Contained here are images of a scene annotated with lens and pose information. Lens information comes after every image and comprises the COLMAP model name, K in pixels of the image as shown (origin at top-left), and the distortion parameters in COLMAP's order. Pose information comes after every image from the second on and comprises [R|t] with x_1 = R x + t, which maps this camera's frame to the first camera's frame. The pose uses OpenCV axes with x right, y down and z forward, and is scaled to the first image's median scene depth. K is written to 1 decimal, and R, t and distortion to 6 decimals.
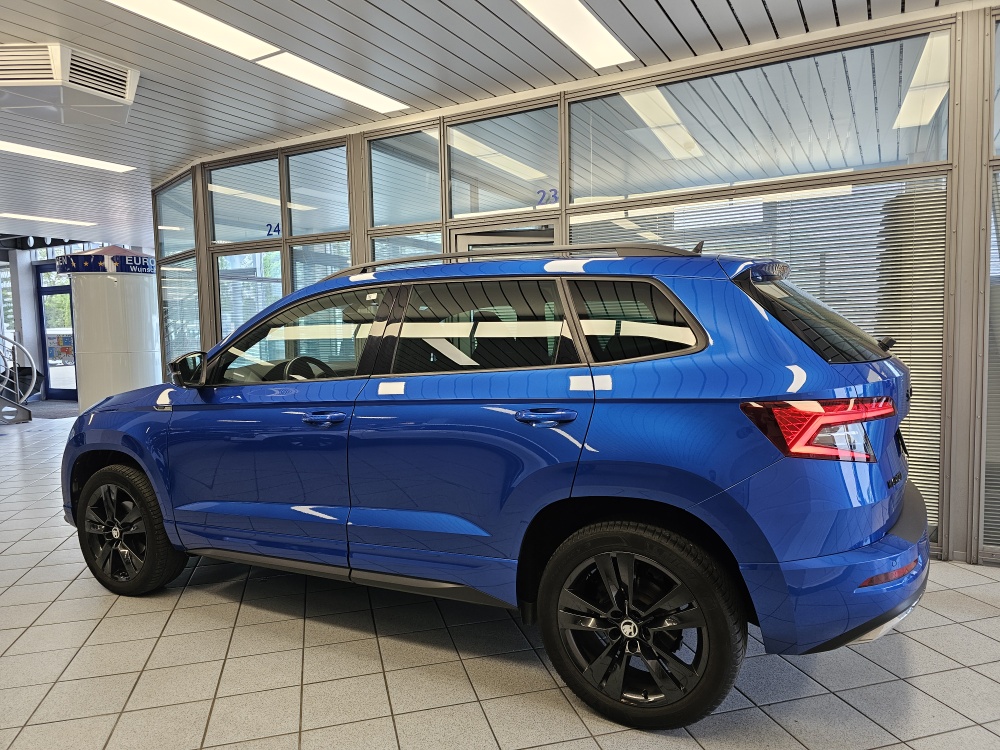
lens RADIAL K [[668.4, 0, 515.5], [0, 668.4, 377.3], [0, 0, 1]] dist [0.010855, -0.009311]
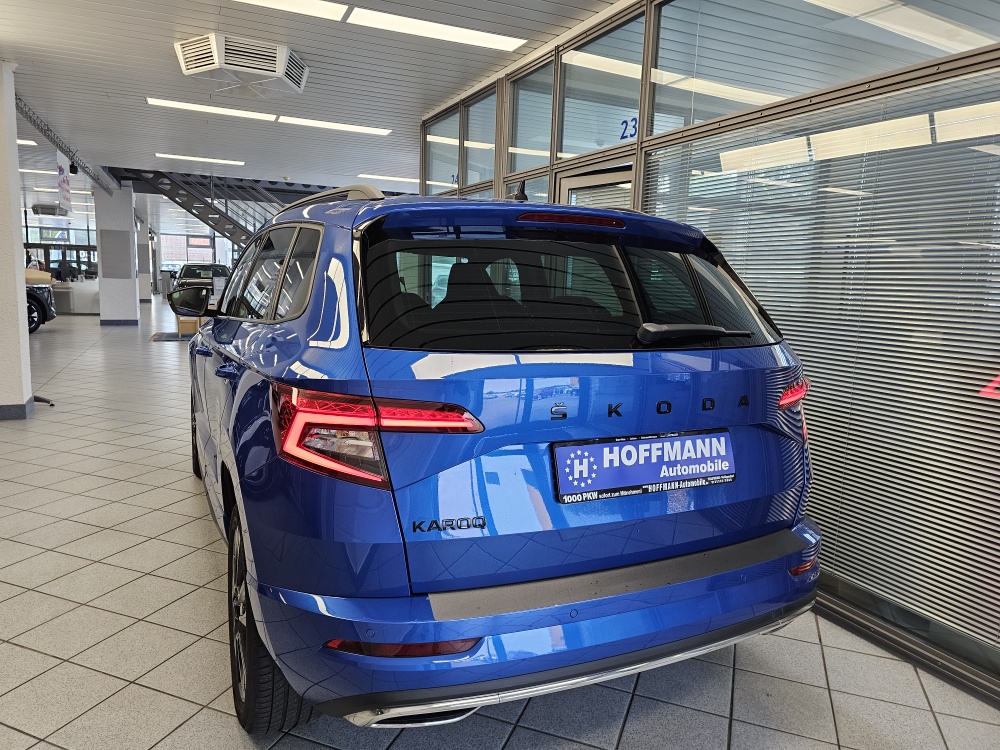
lens RADIAL K [[681.7, 0, 521.0], [0, 681.7, 368.5], [0, 0, 1]] dist [0.048645, -0.055126]
pose [[0.806043, 0.124426, -0.578631, 0.522072], [-0.093526, 0.992146, 0.083064, -0.034768], [0.584421, -0.012836, 0.811349, 0.249760]]
